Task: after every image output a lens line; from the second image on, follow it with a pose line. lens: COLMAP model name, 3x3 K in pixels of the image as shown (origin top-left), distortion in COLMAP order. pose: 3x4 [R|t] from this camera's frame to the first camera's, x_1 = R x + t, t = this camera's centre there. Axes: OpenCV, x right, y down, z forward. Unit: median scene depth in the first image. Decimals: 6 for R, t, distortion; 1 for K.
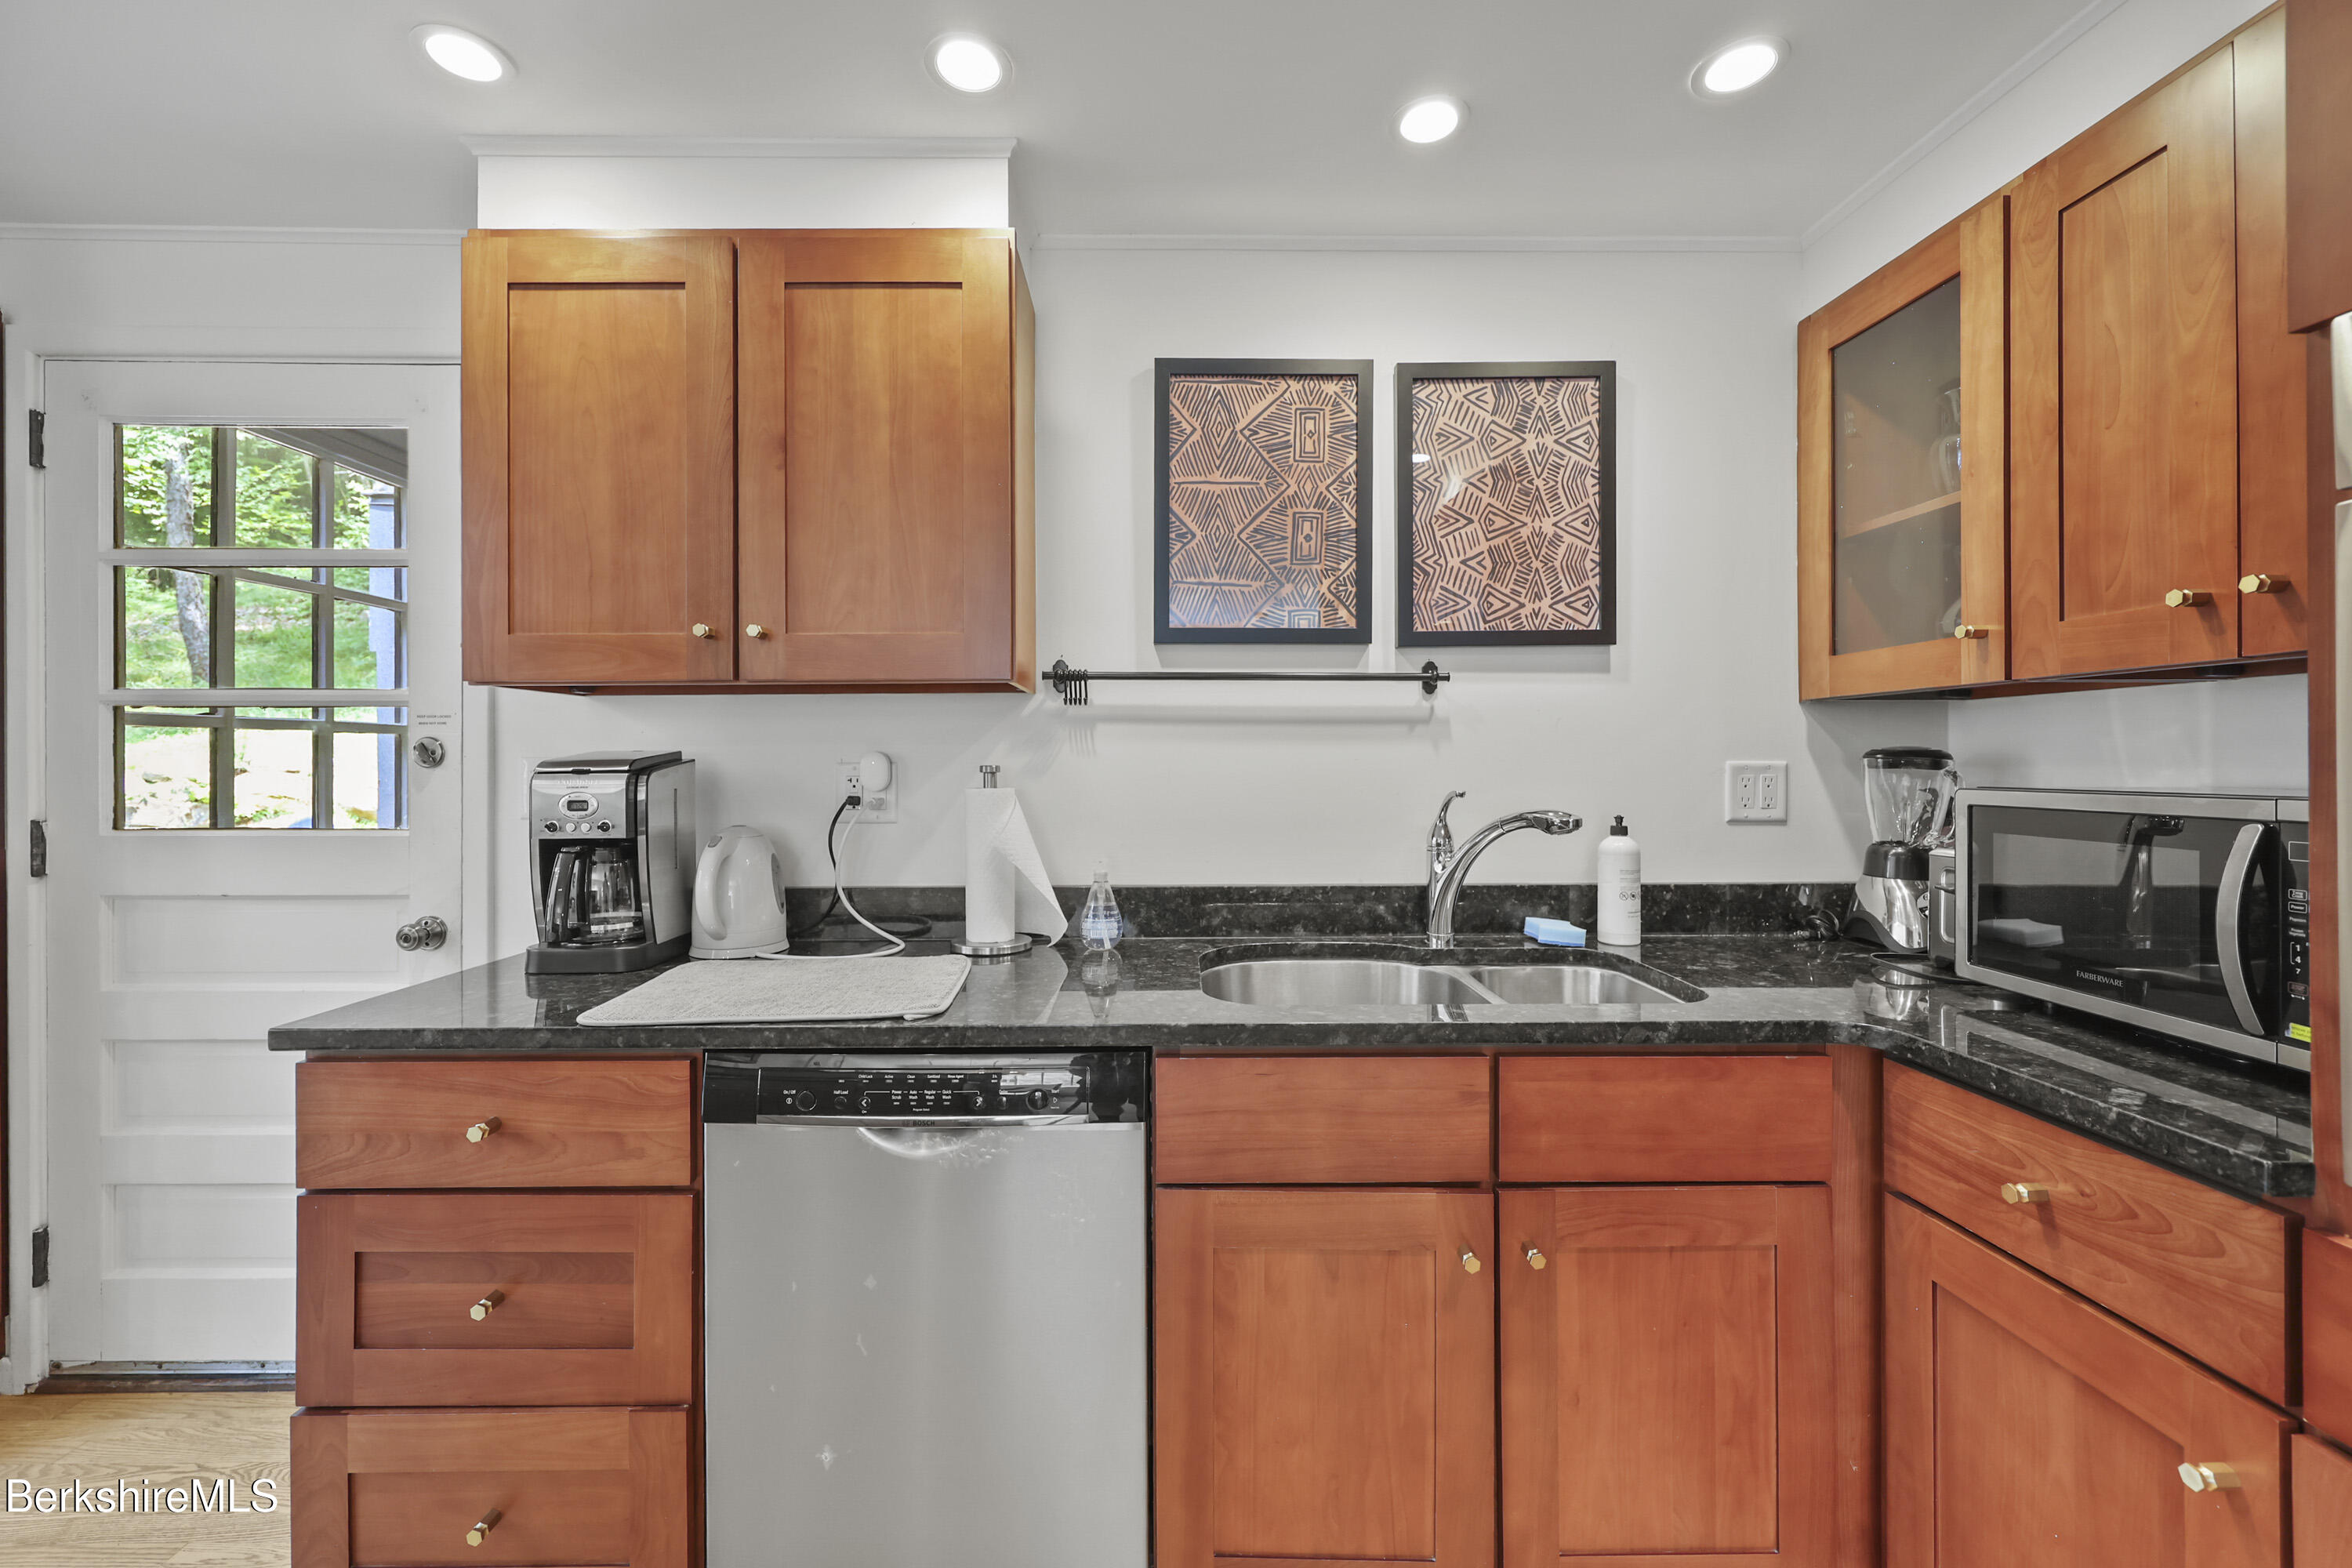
lens RADIAL K [[946.8, 0, 1172.4], [0, 946.8, 763.8], [0, 0, 1]] dist [-0.003786, 0.000102]
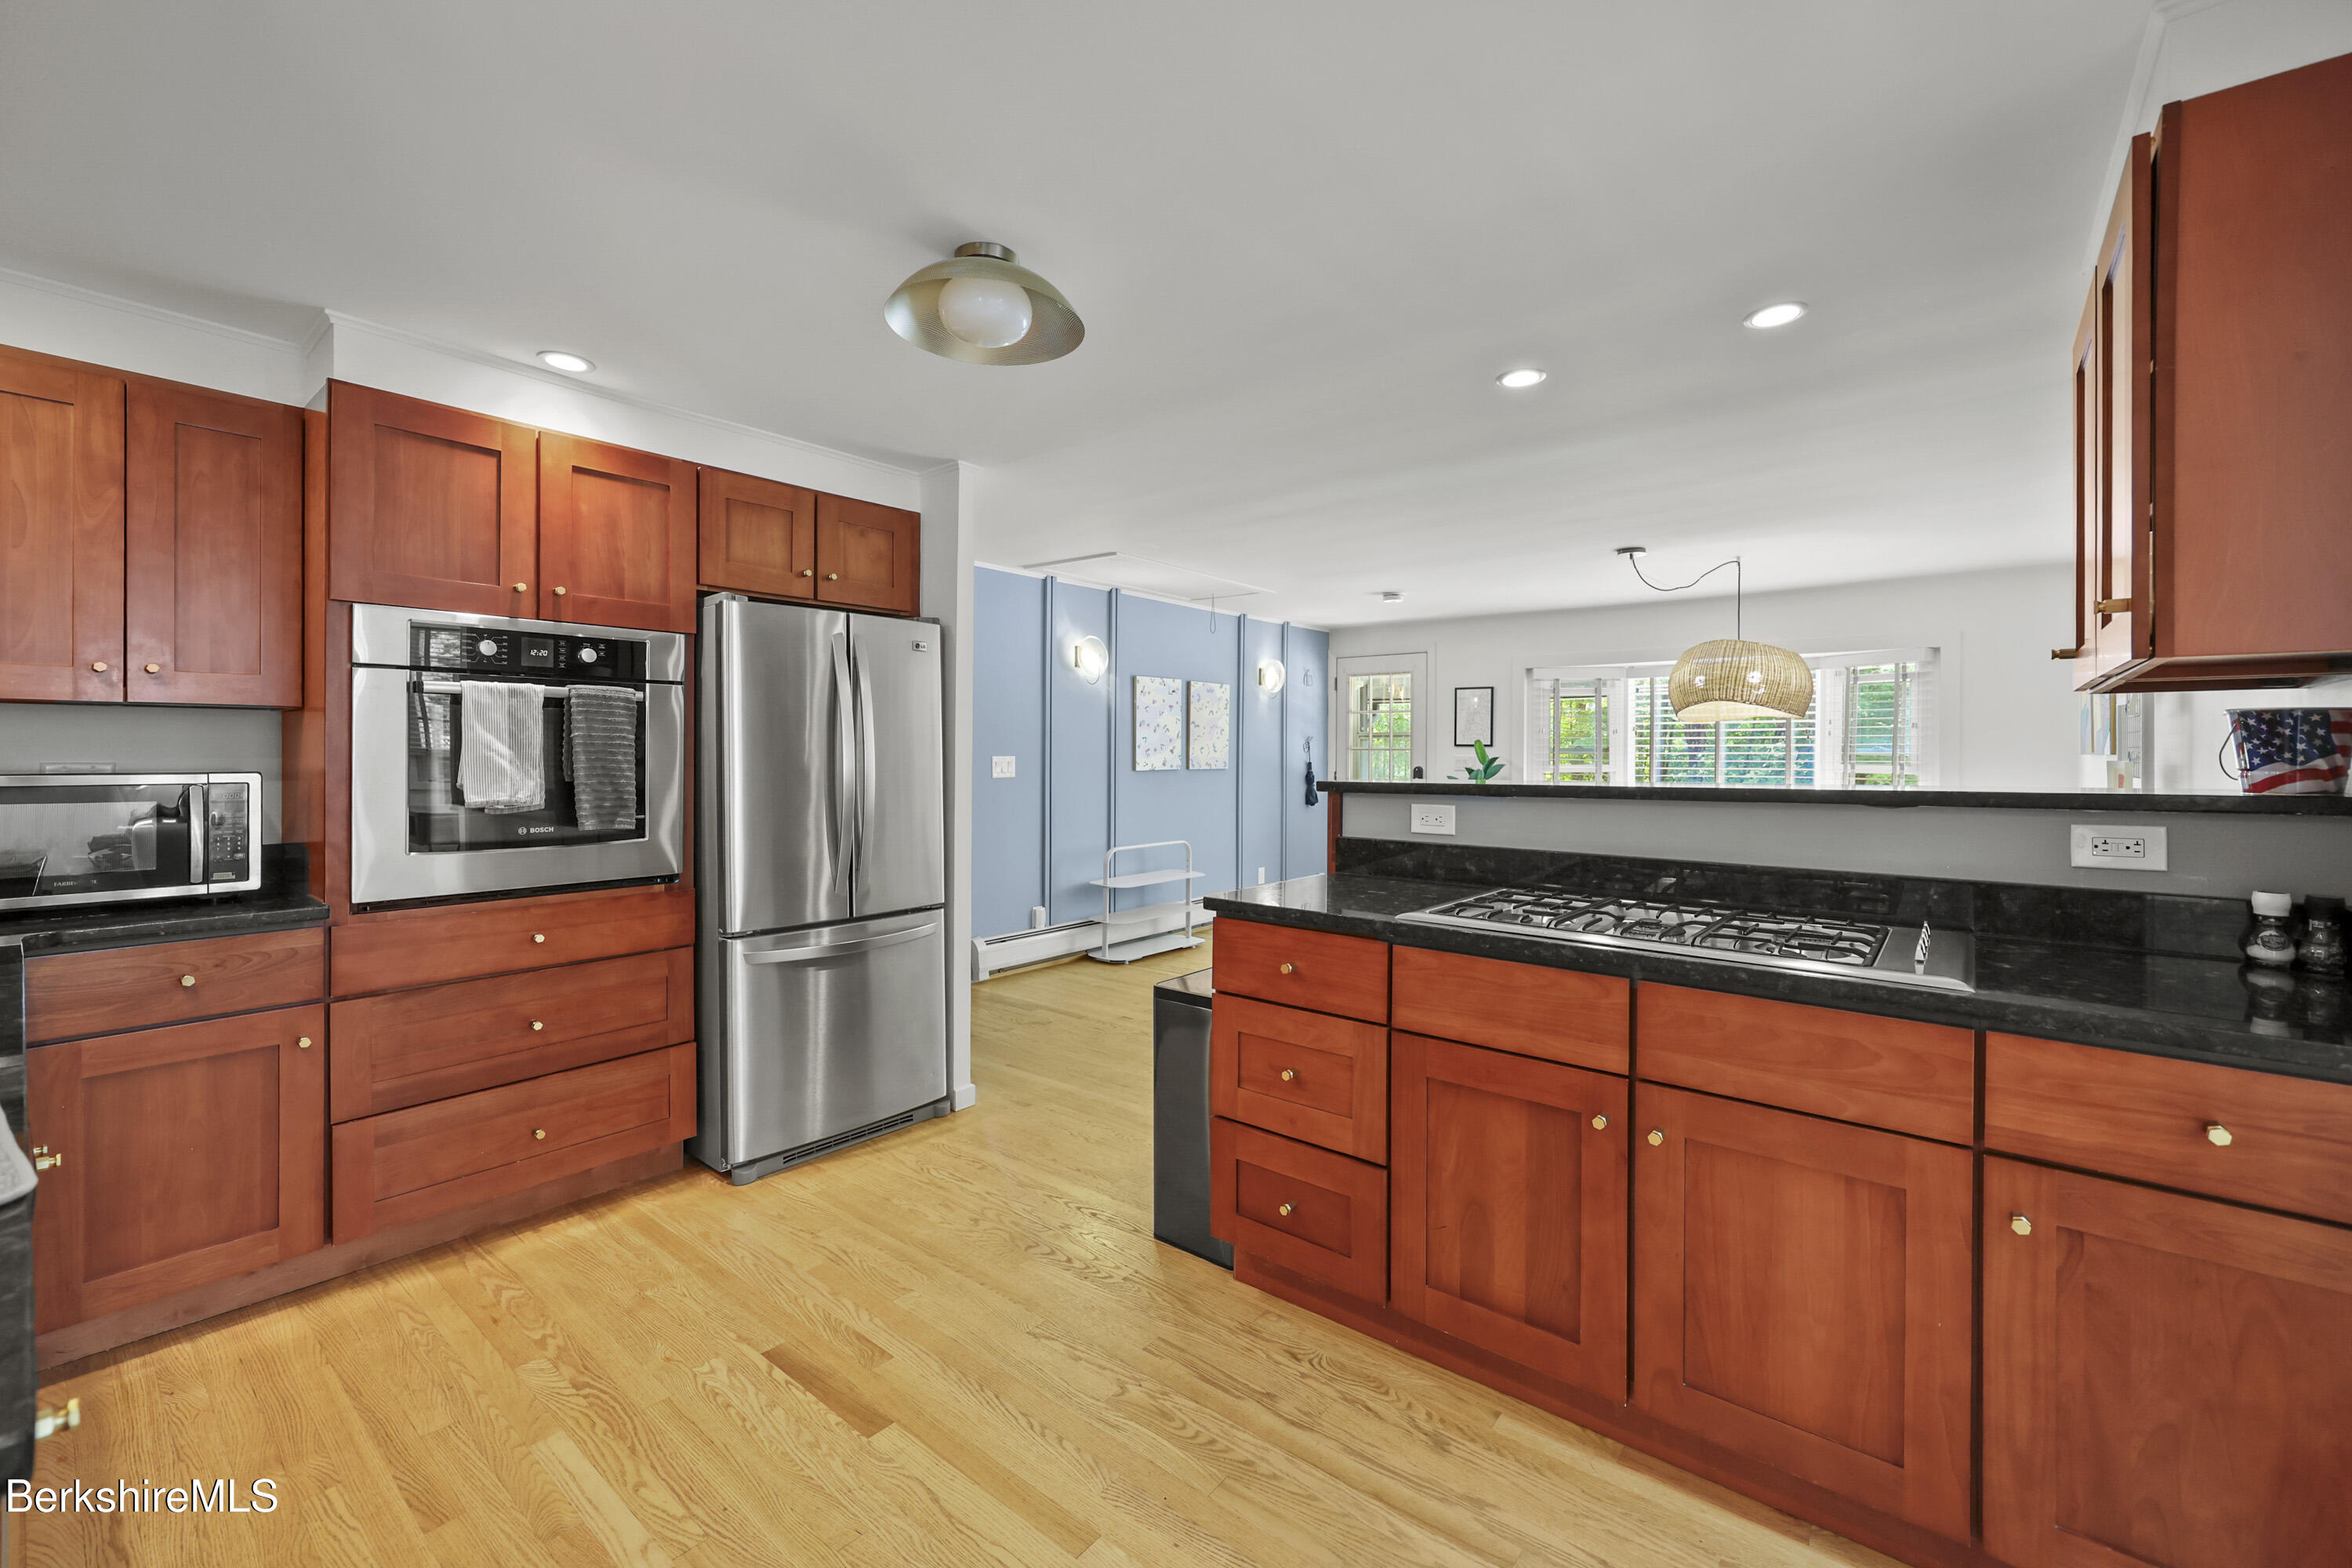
lens RADIAL K [[946.8, 0, 1183.5], [0, 946.8, 752.3], [0, 0, 1]] dist [-0.003786, 0.000102]
pose [[-0.769668, 0.003764, 0.638434, -1.247302], [0.003168, 0.999993, -0.002077, -0.001008], [-0.638437, 0.000424, -0.769674, 0.774559]]
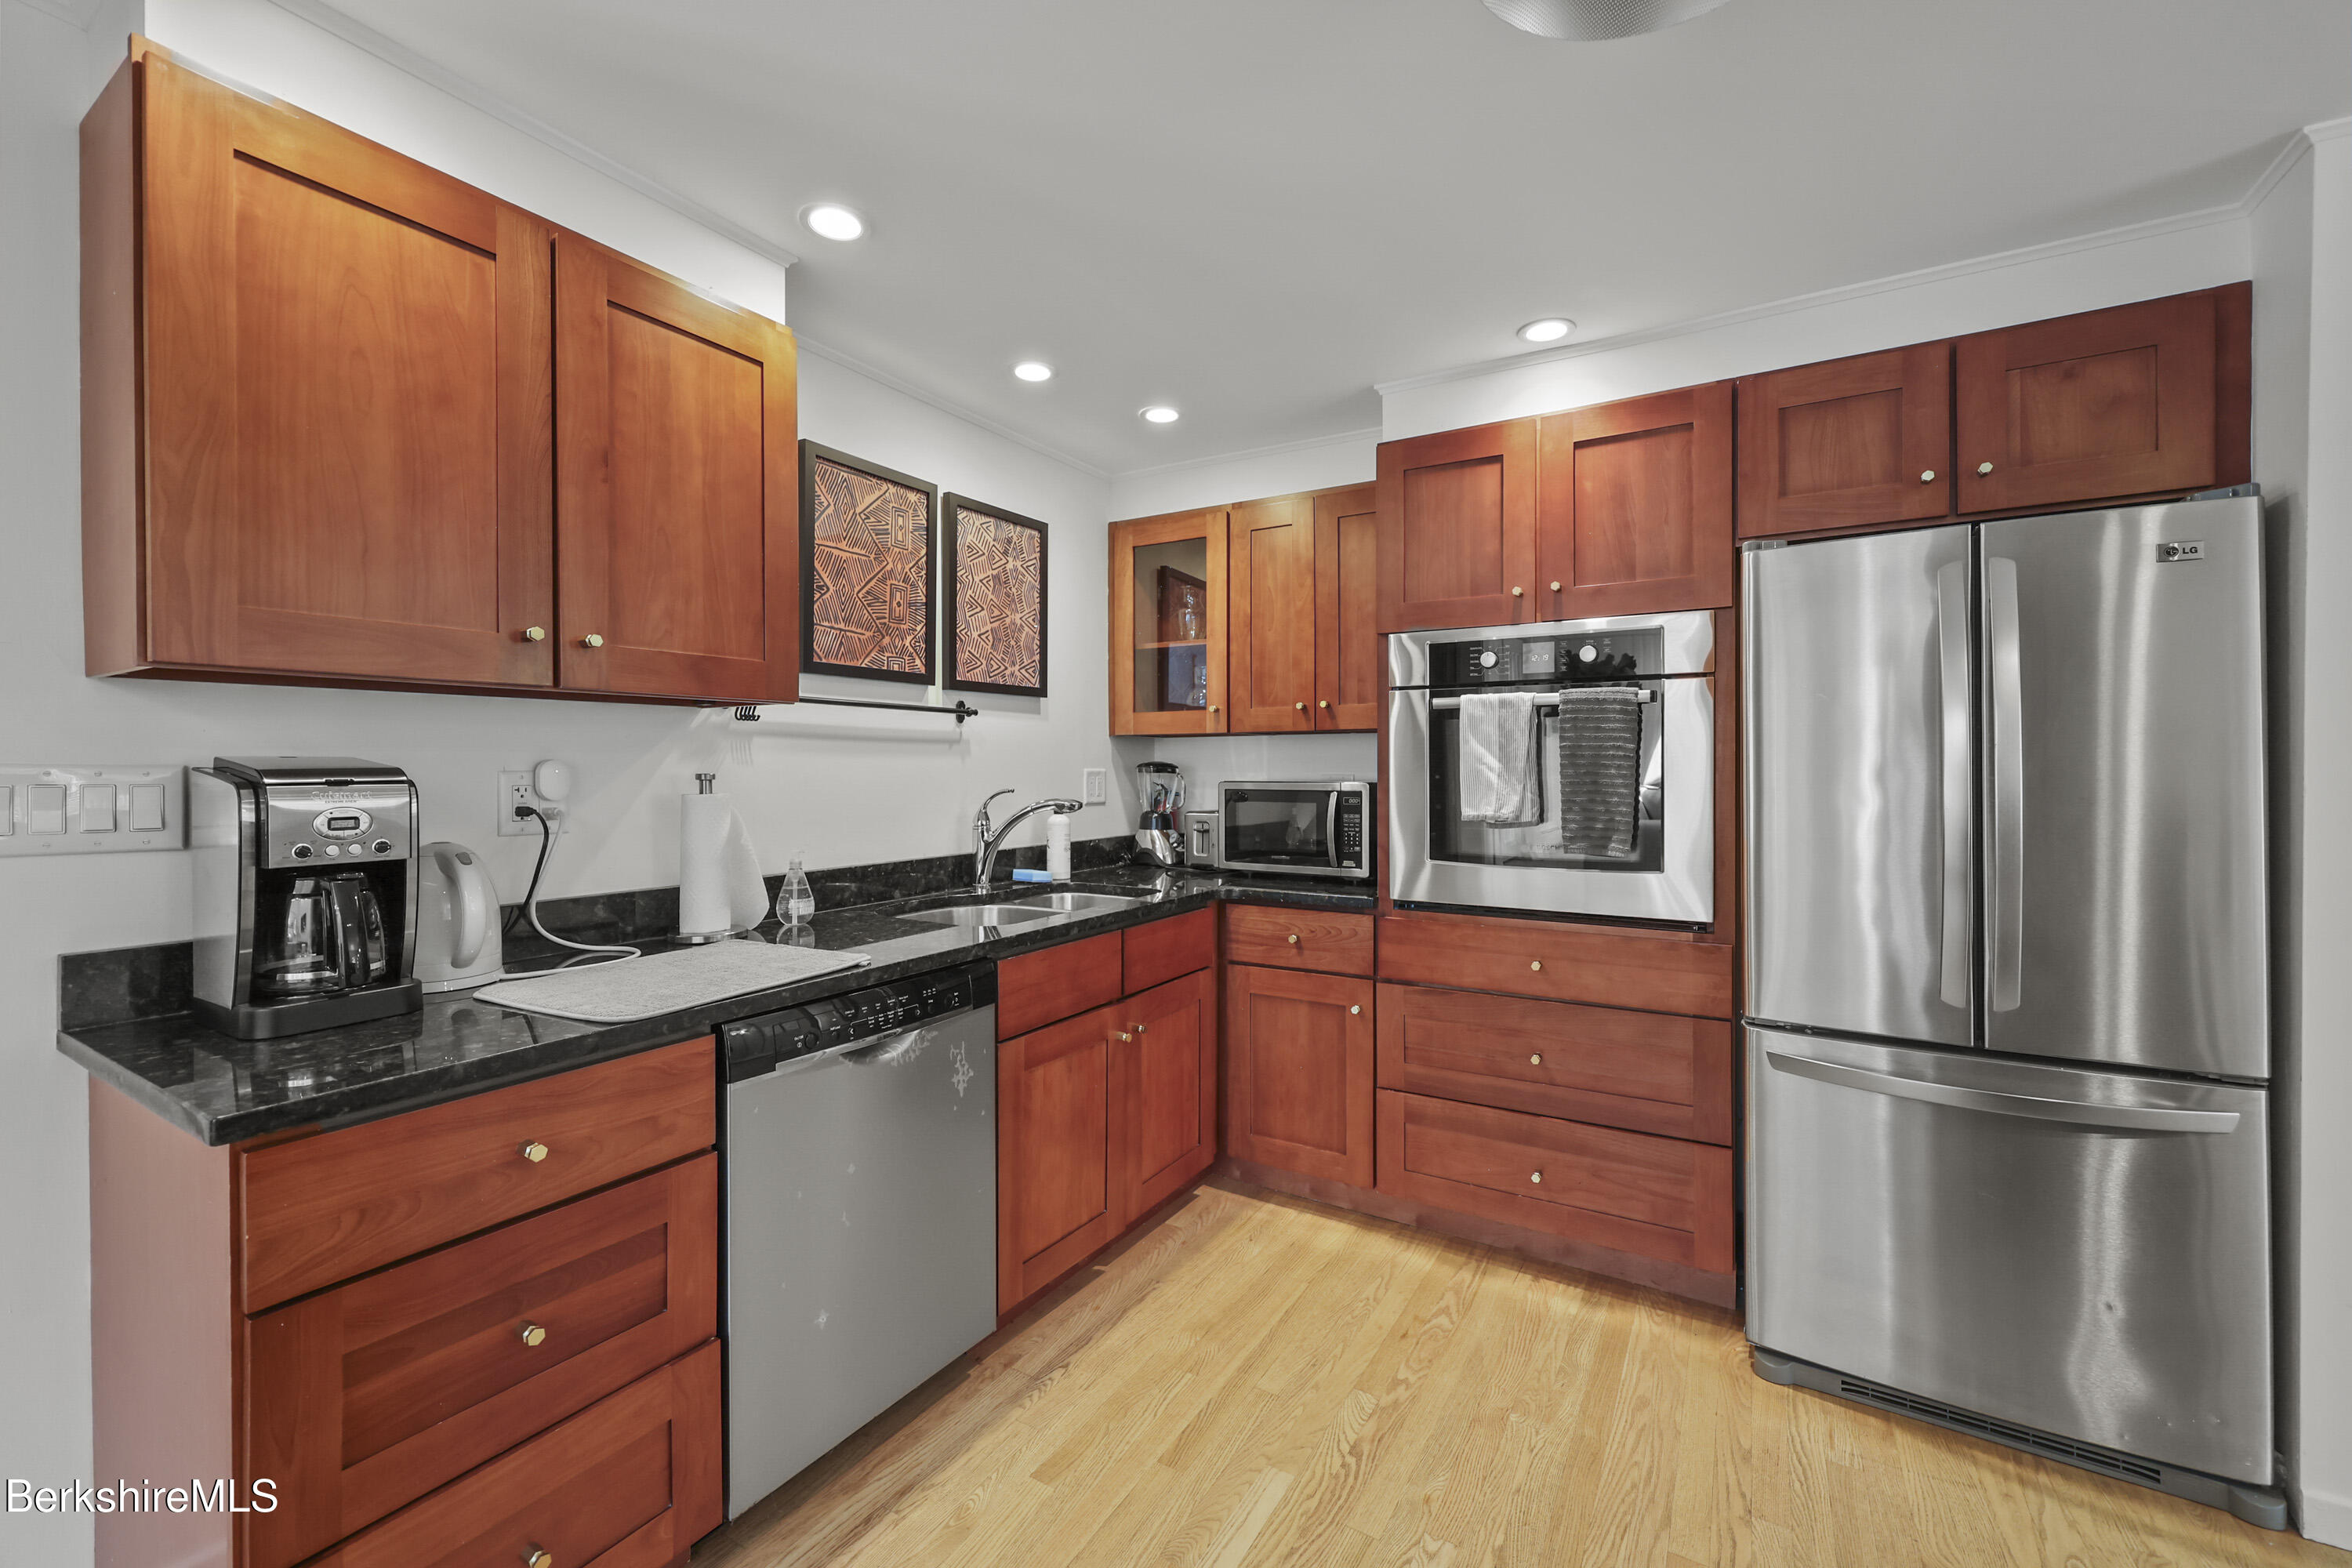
lens RADIAL K [[946.8, 0, 1178.2], [0, 946.8, 769.4], [0, 0, 1]] dist [-0.003786, 0.000102]
pose [[0.528682, -0.000637, 0.848819, -0.944492], [0.001557, 0.999999, -0.000220, -0.002094], [-0.848818, 0.001438, 0.528683, -0.060365]]
